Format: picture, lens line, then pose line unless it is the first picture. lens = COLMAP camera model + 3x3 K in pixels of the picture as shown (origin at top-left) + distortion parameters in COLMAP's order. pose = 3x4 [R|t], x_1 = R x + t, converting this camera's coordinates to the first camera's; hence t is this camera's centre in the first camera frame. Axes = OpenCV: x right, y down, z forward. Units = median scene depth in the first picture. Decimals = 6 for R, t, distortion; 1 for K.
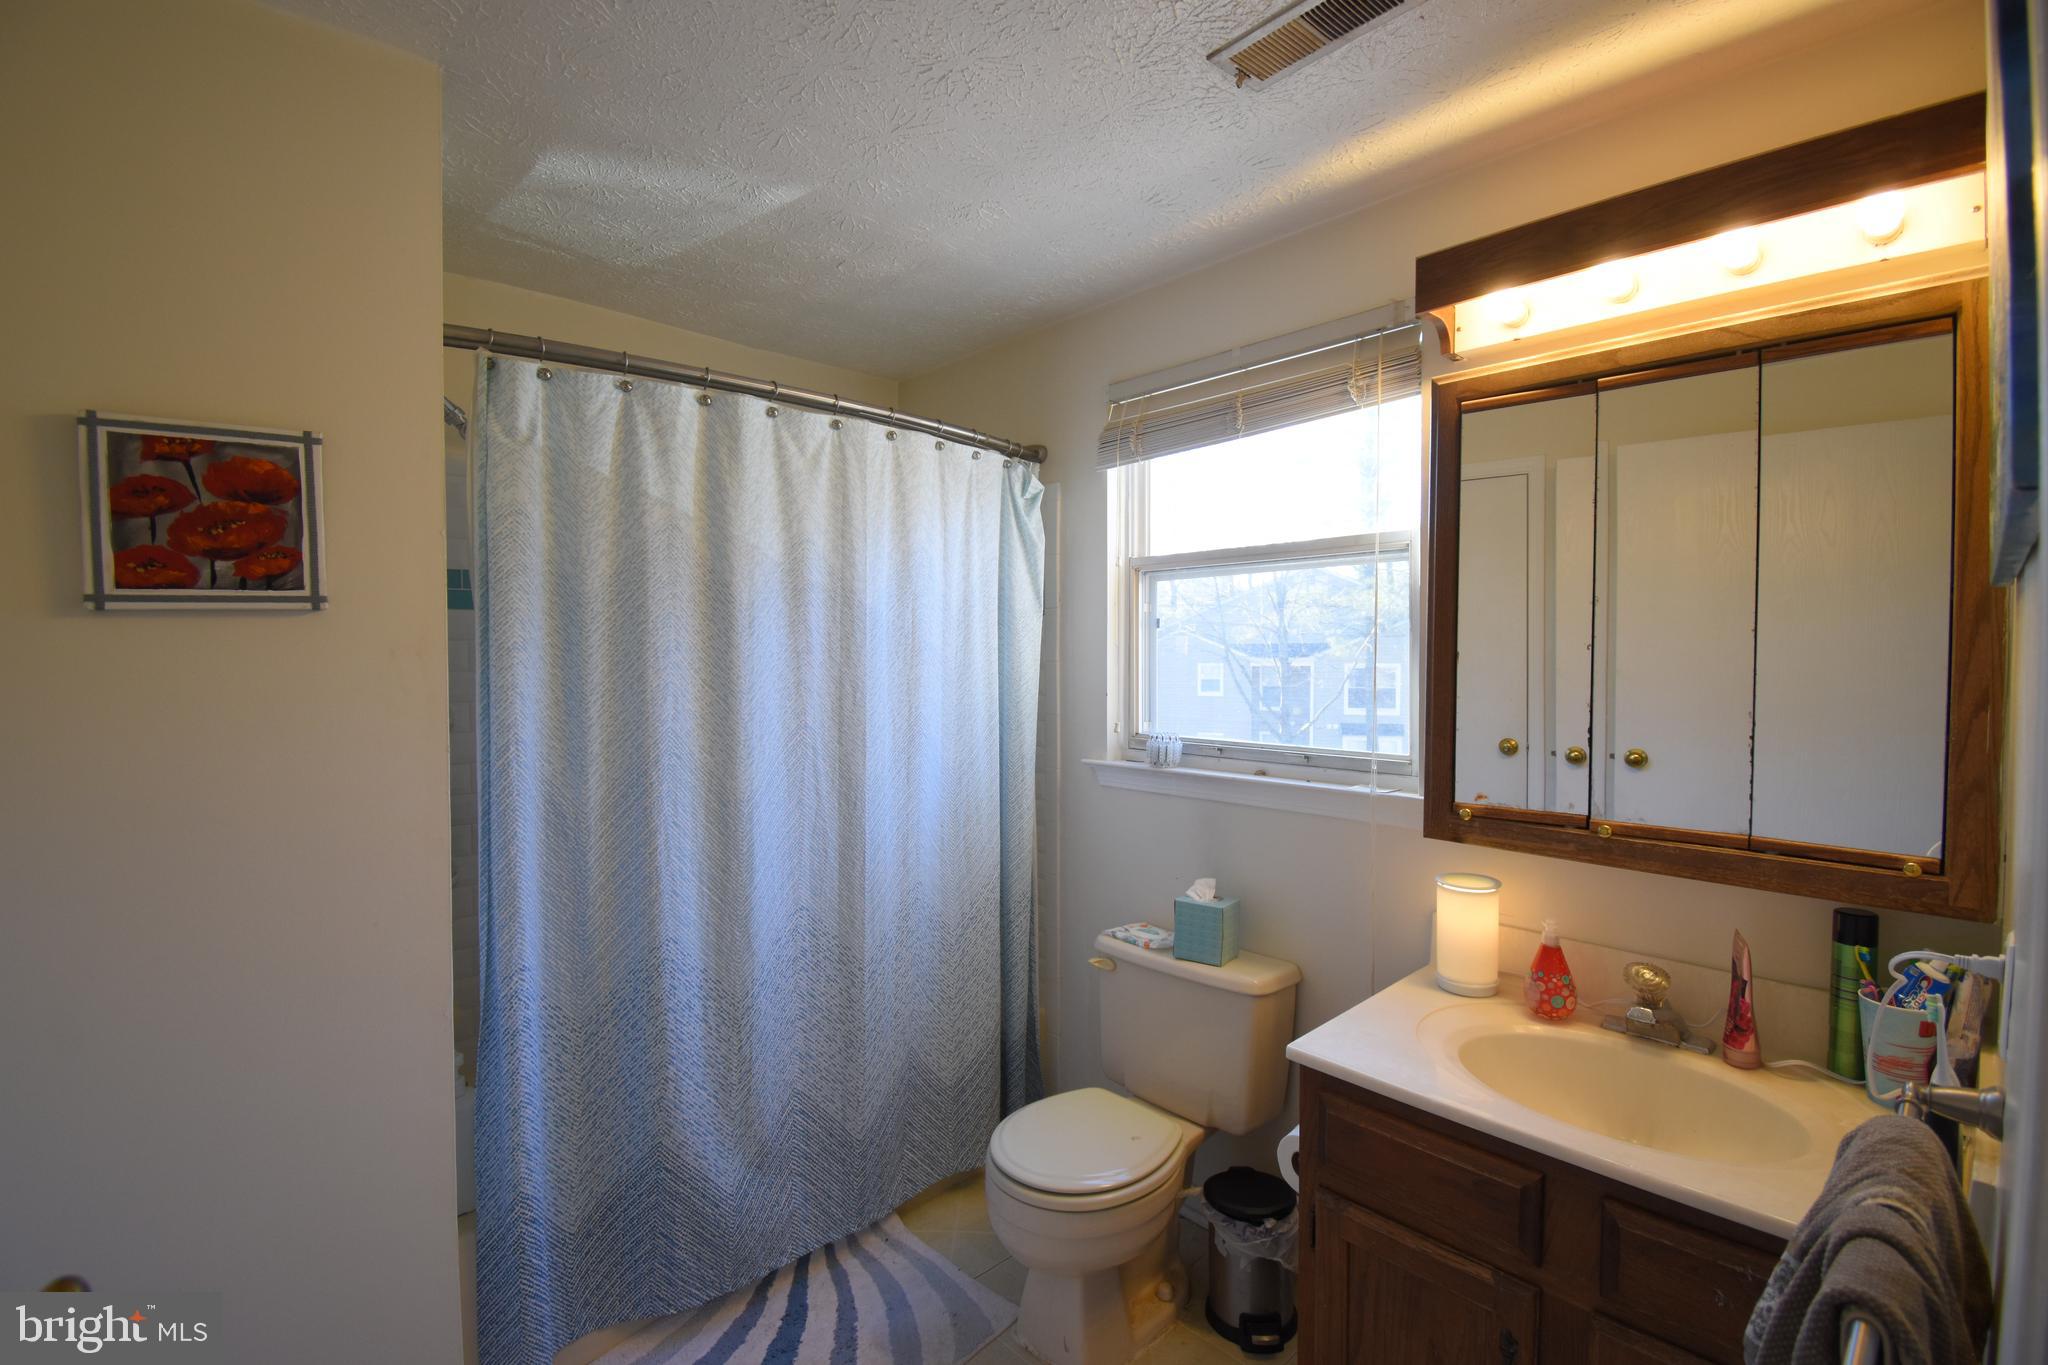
lens RADIAL K [[900.4, 0, 1028.9], [0, 900.4, 674.5], [0, 0, 1]] dist [-0.028489, -0.006232]
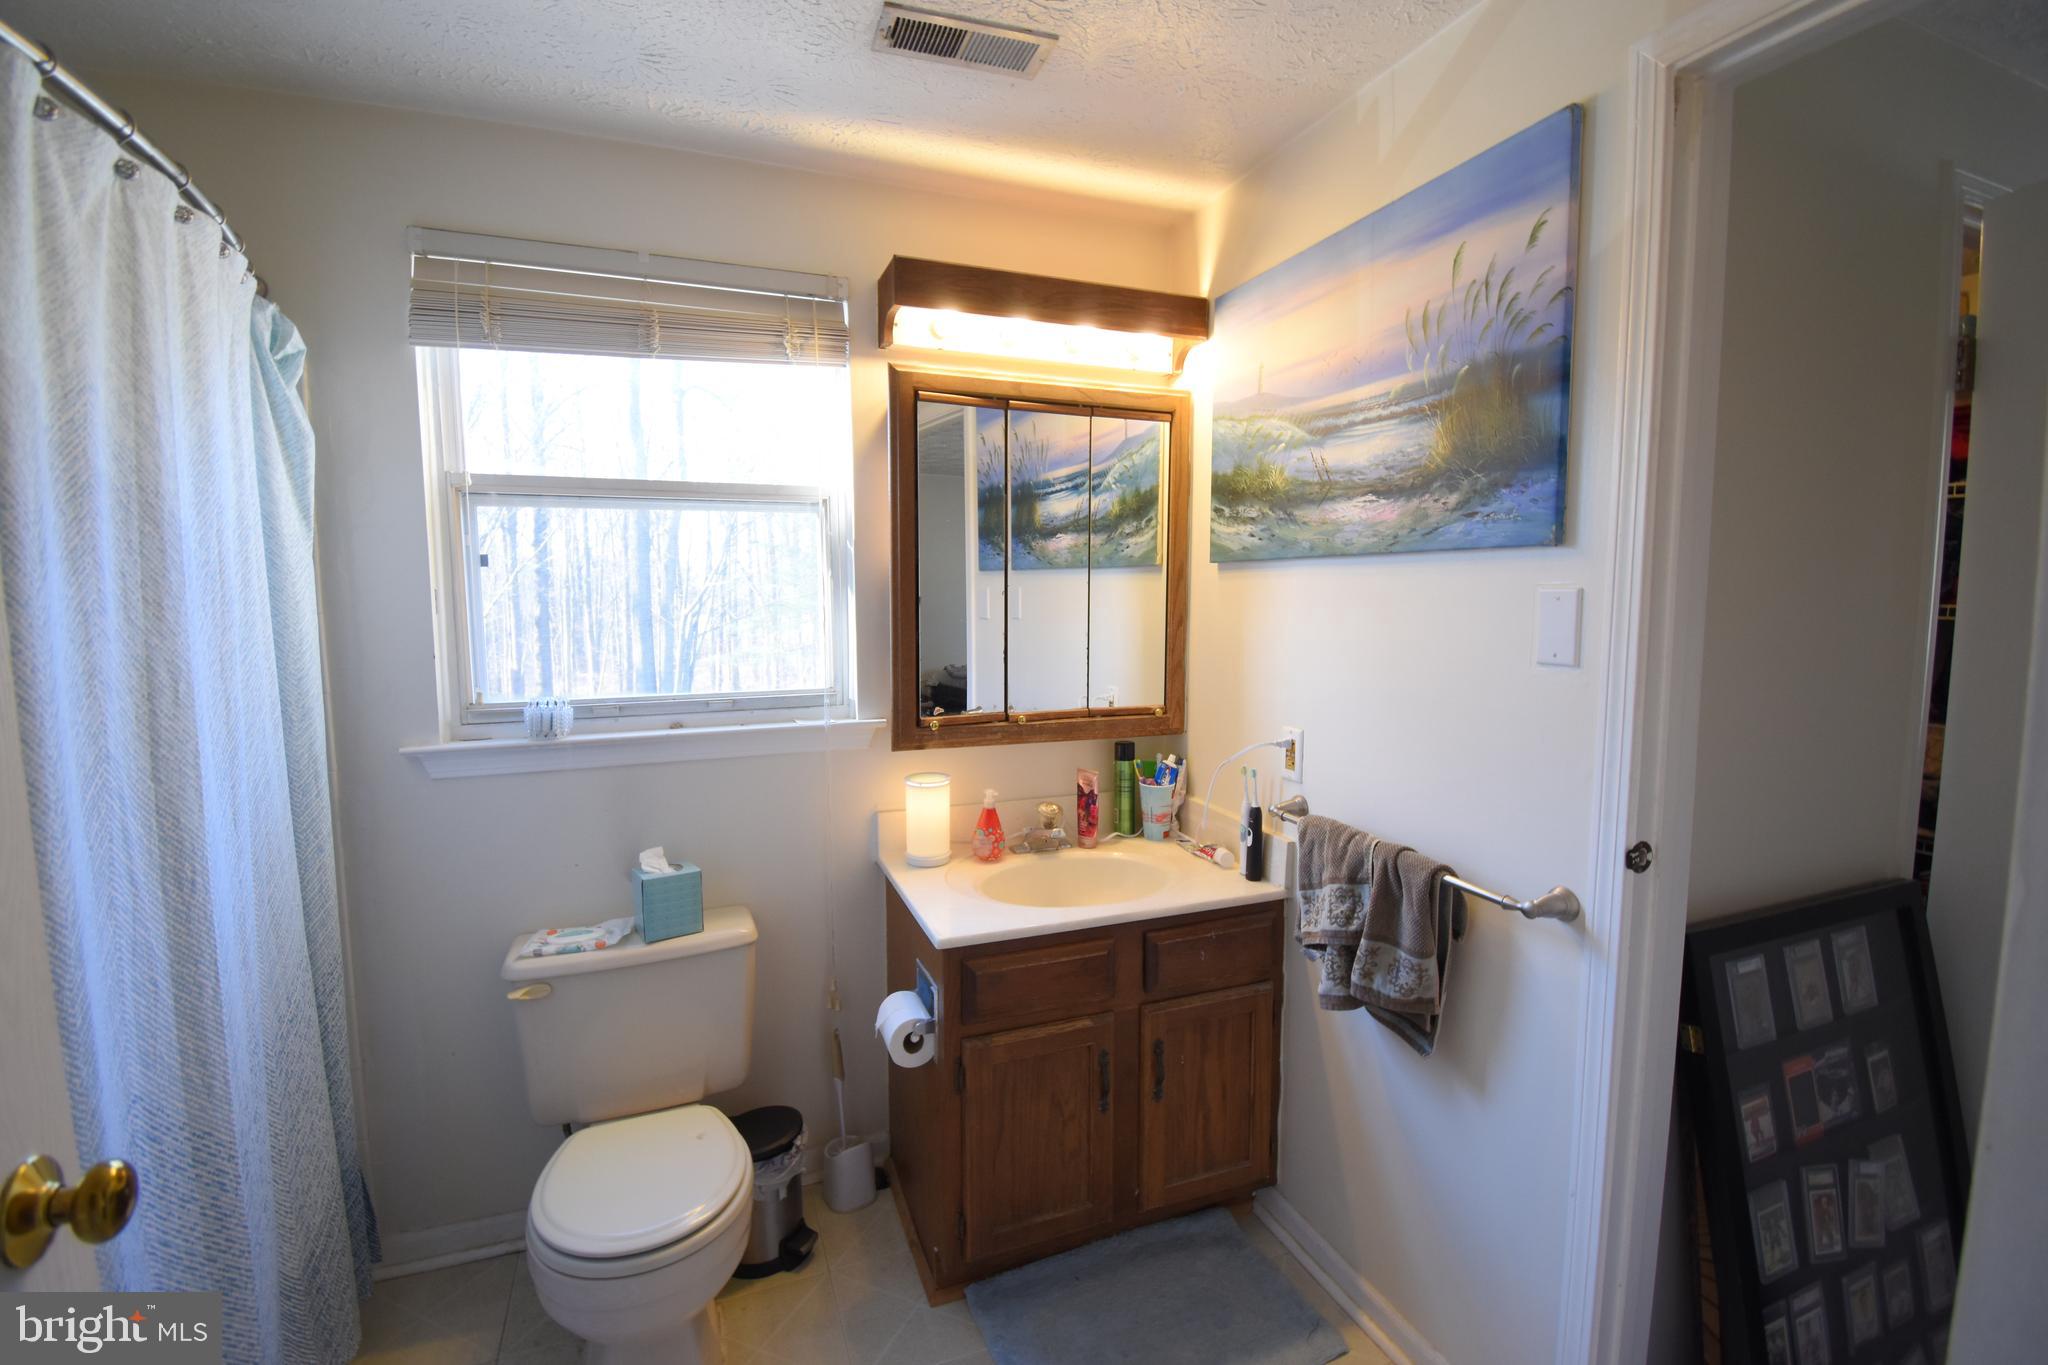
lens RADIAL K [[900.4, 0, 1035.2], [0, 900.4, 681.2], [0, 0, 1]] dist [-0.028489, -0.006232]
pose [[0.351753, -0.097247, 0.931028, -0.515222], [0.024212, 0.995202, 0.094802, -0.018716], [-0.935780, -0.010805, 0.352419, 0.336341]]
